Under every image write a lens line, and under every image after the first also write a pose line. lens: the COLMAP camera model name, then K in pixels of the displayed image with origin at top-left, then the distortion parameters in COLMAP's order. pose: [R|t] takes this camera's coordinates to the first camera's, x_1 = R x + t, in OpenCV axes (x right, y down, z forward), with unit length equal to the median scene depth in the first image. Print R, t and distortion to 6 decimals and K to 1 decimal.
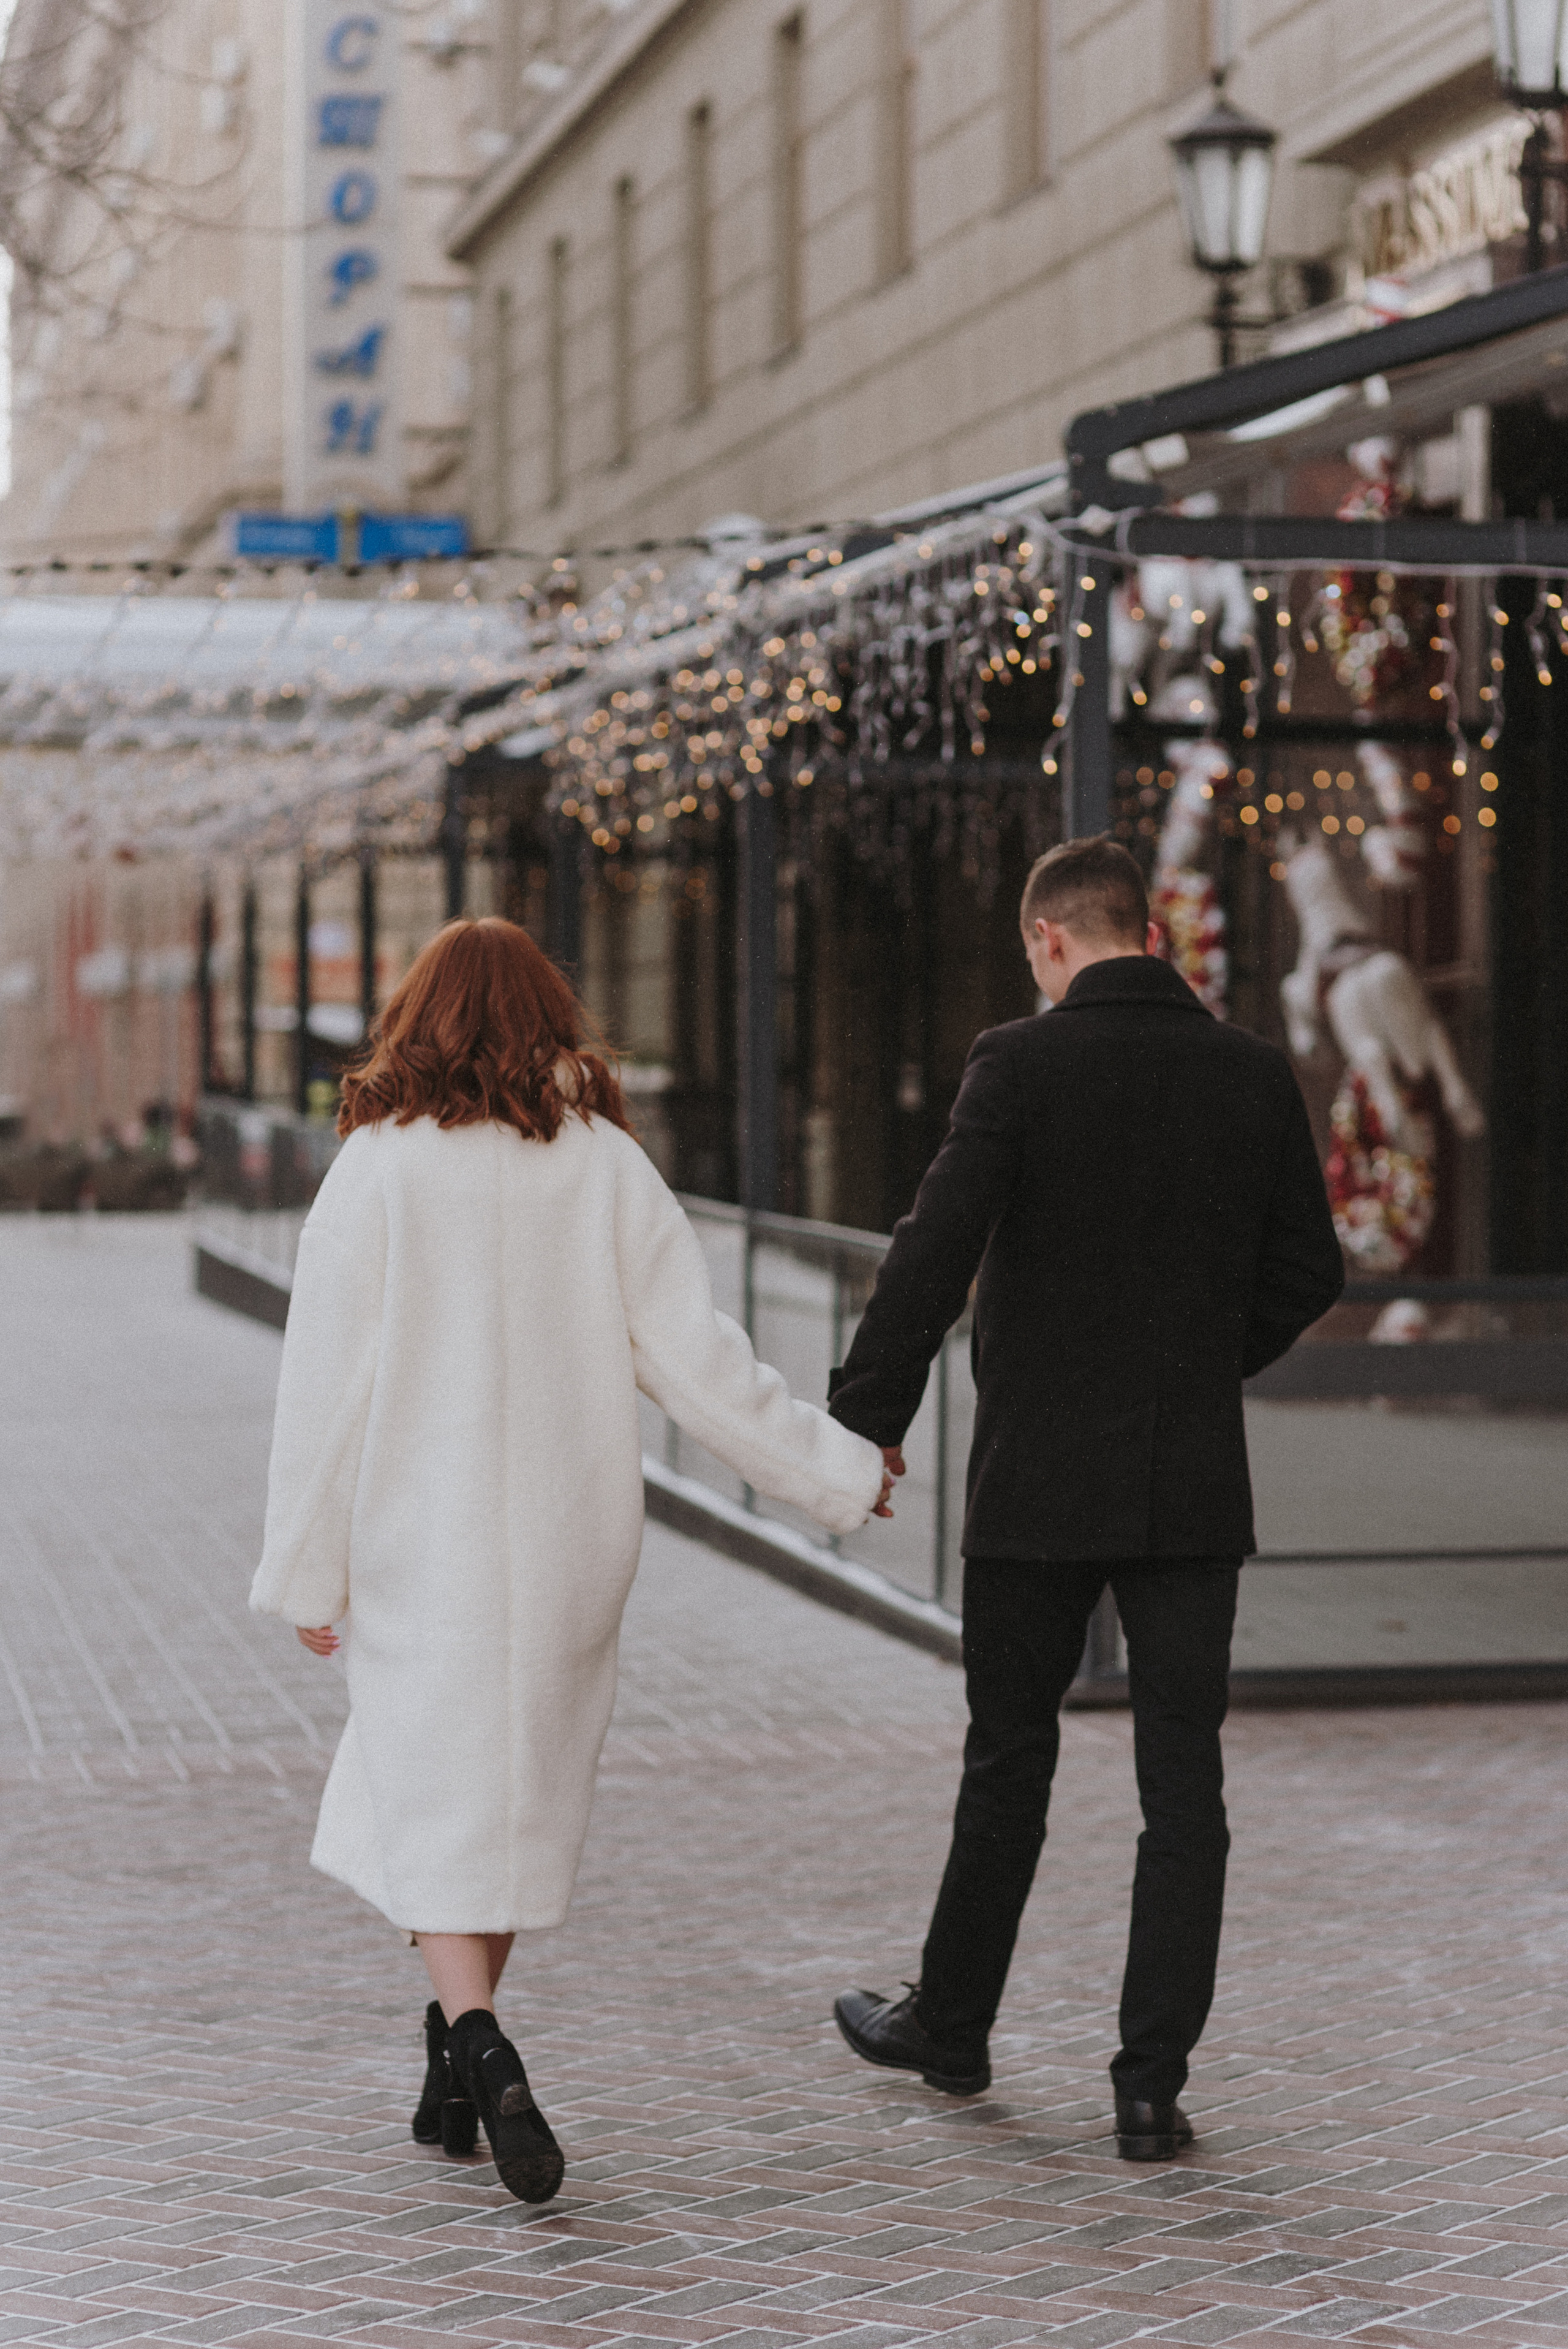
lens RADIAL K [[5974.4, 0, 784.0], [0, 5974.4, 1174.5], [0, 0, 1]] dist [-0.033013, -0.430829]
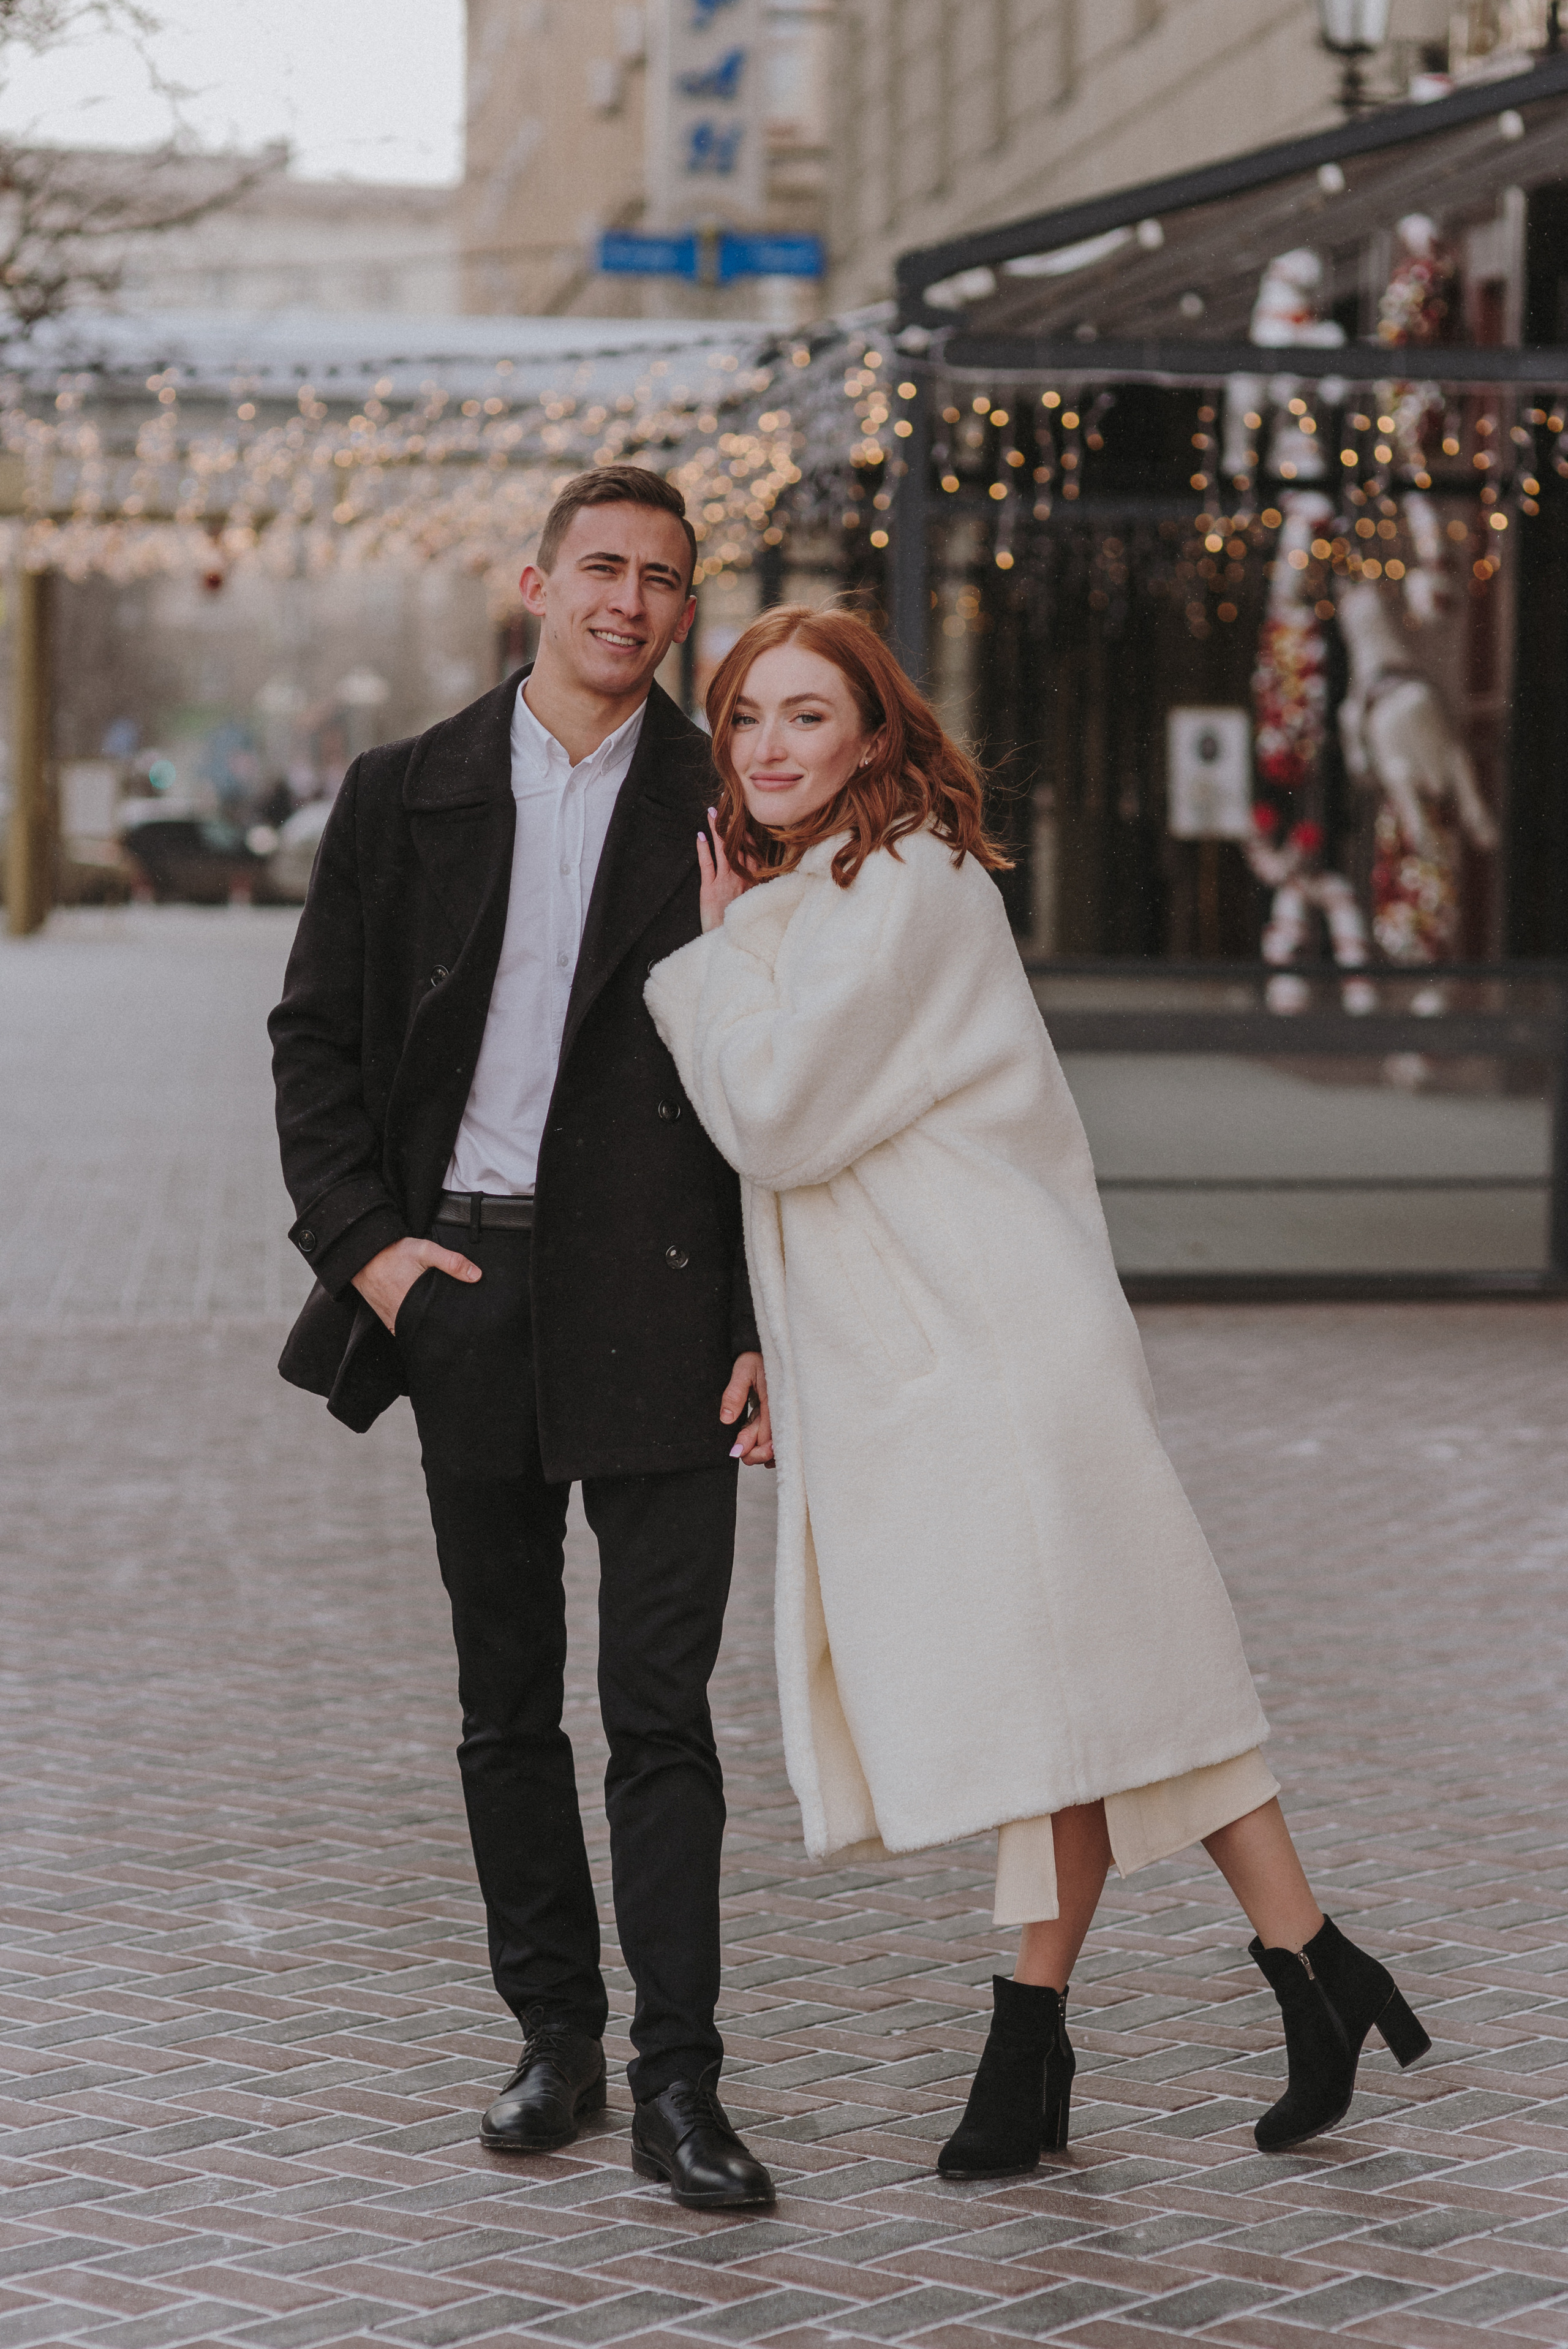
lens RADIAL K [[5974.4, 0, 784.0], [0, 5974.4, 1174.5], [0, 0, 1]] dist [-0.033013, -0.430829]
pose [[0.997299, 0.017018, -0.071446, 0.063563], [-0.013473, 0.998668, 0.049814, 0.000599], [0.072199, -0.048717, 0.996200, -0.127239]]
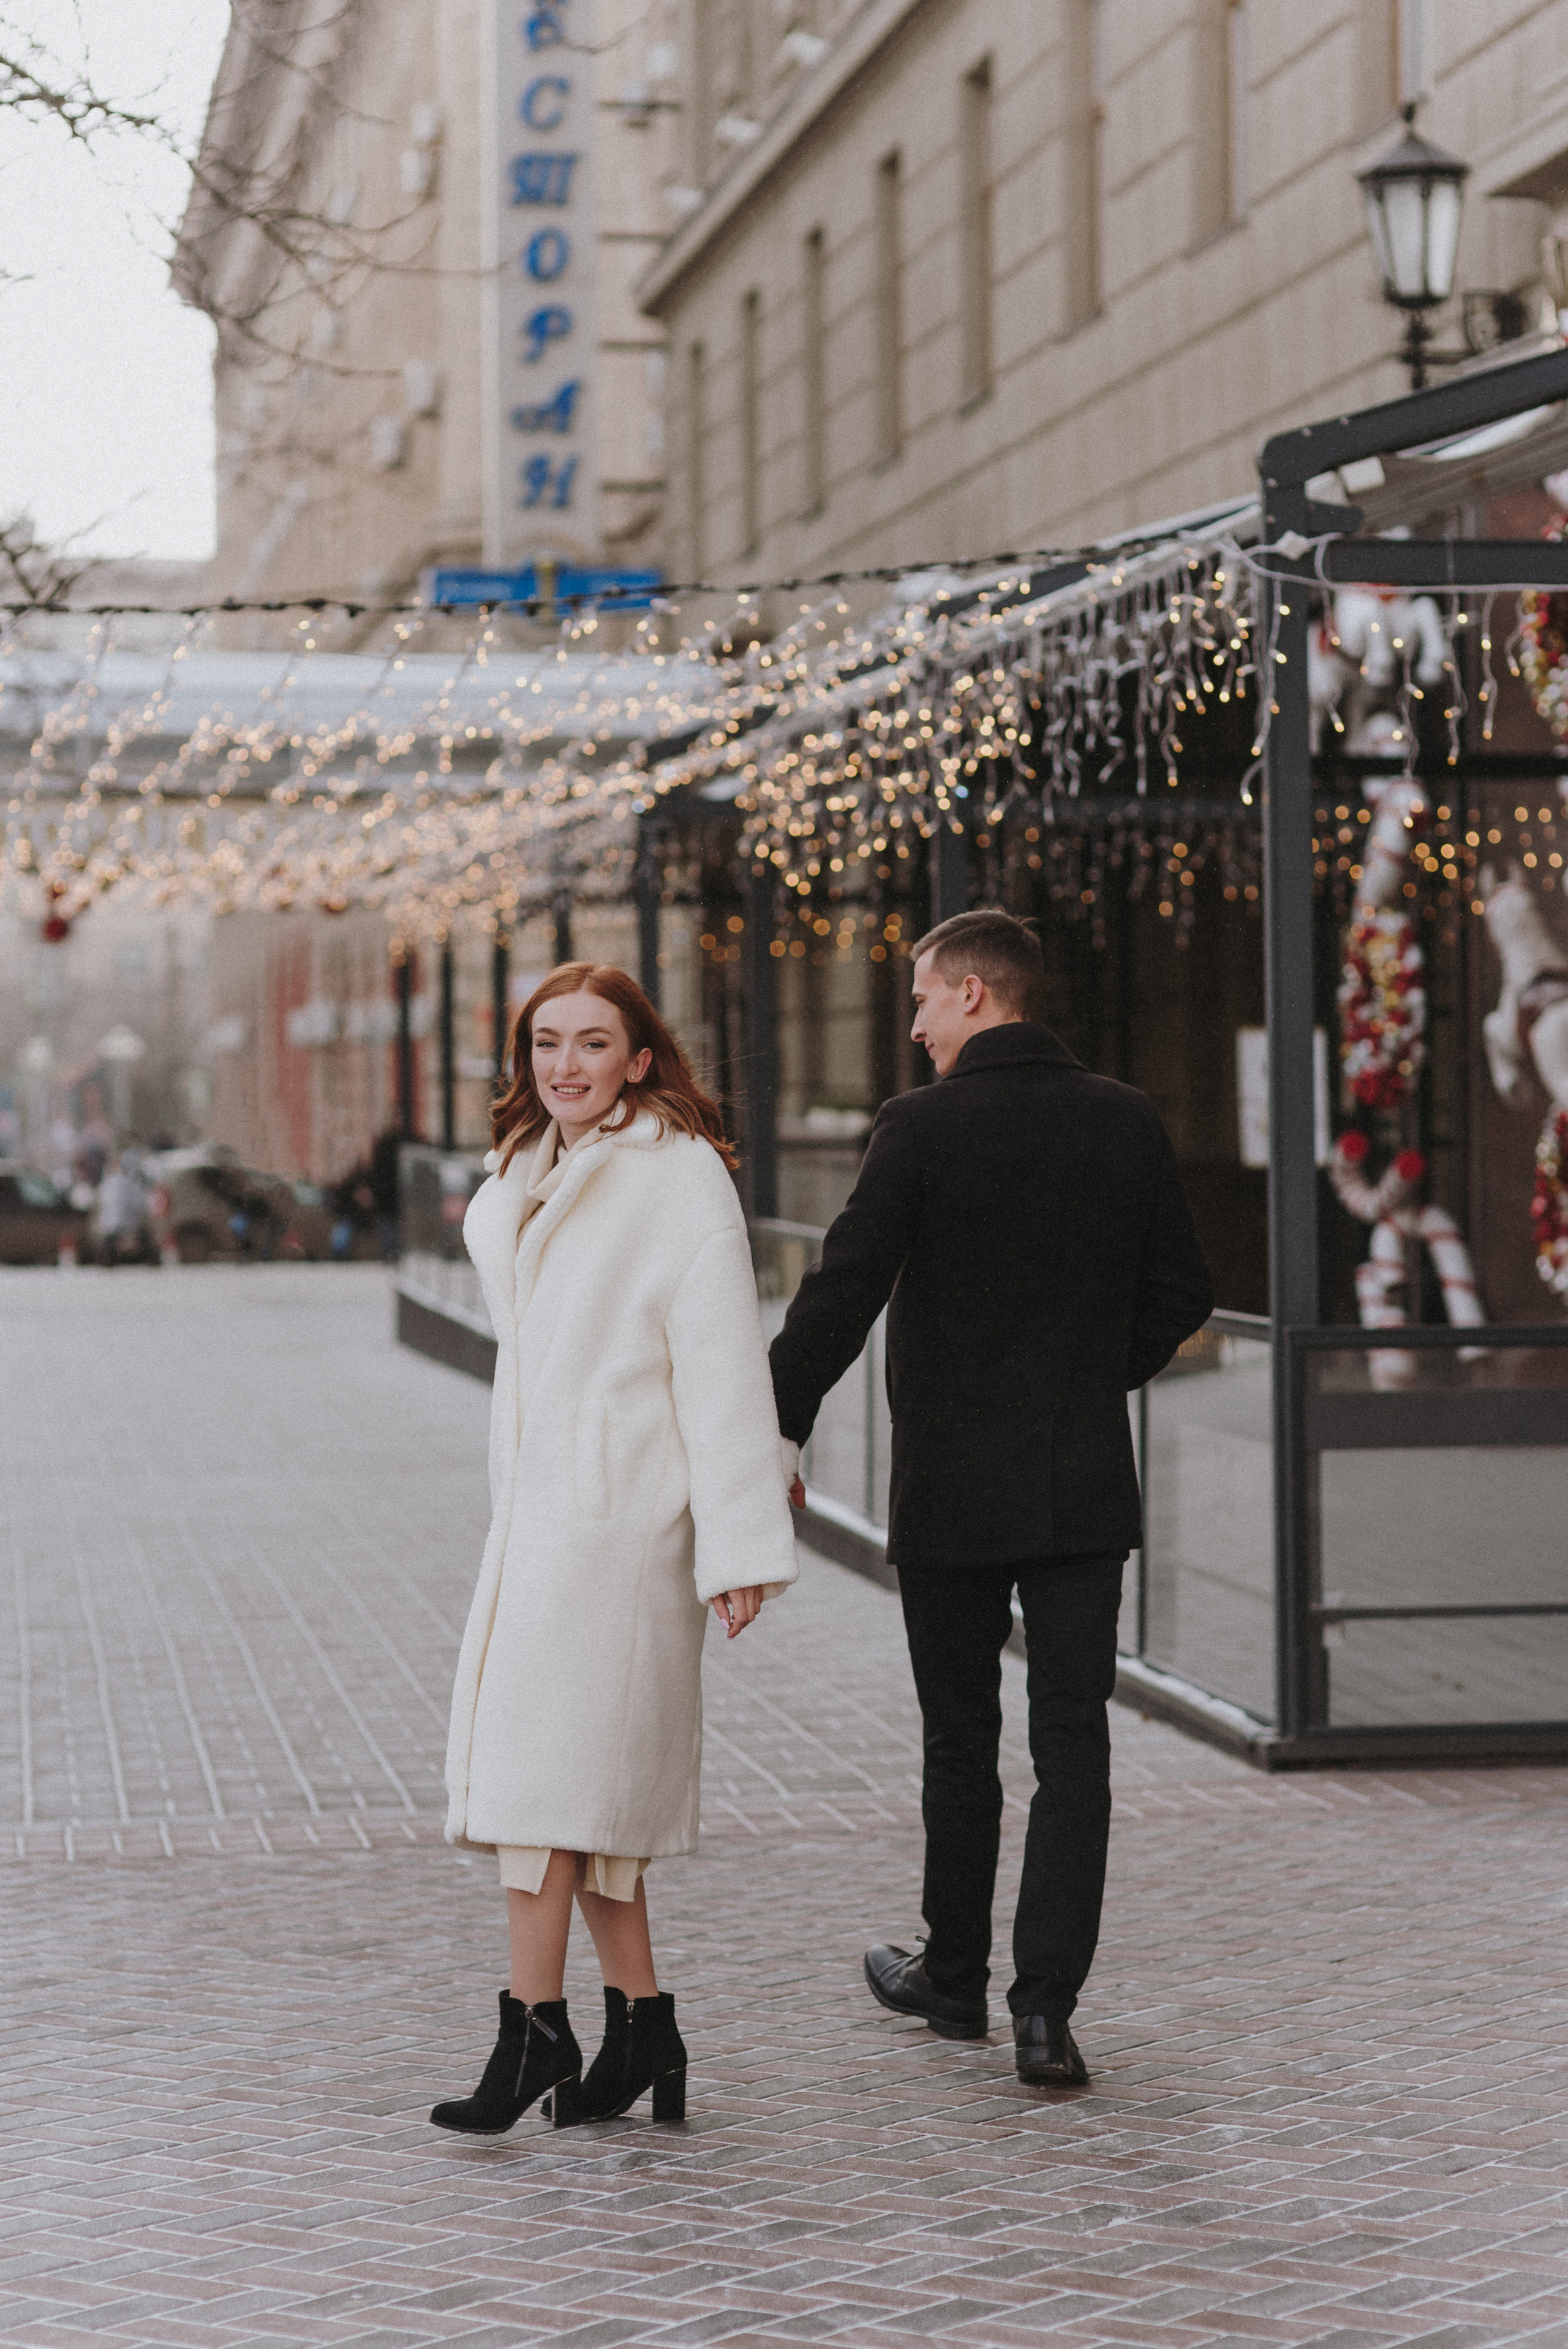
lens RADIAL K [[5897.9, 0, 784.0], [0, 5897.9, 1174.5], [0, 0, 1]] dist [-0.028564, 0.093796]
pose [[0.999377, -0.009621, -0.033965, 0.000591], [0.009371, 0.999928, -0.007520, -0.000286], [0.034035, 0.007197, 0.999395, 0.020154]]
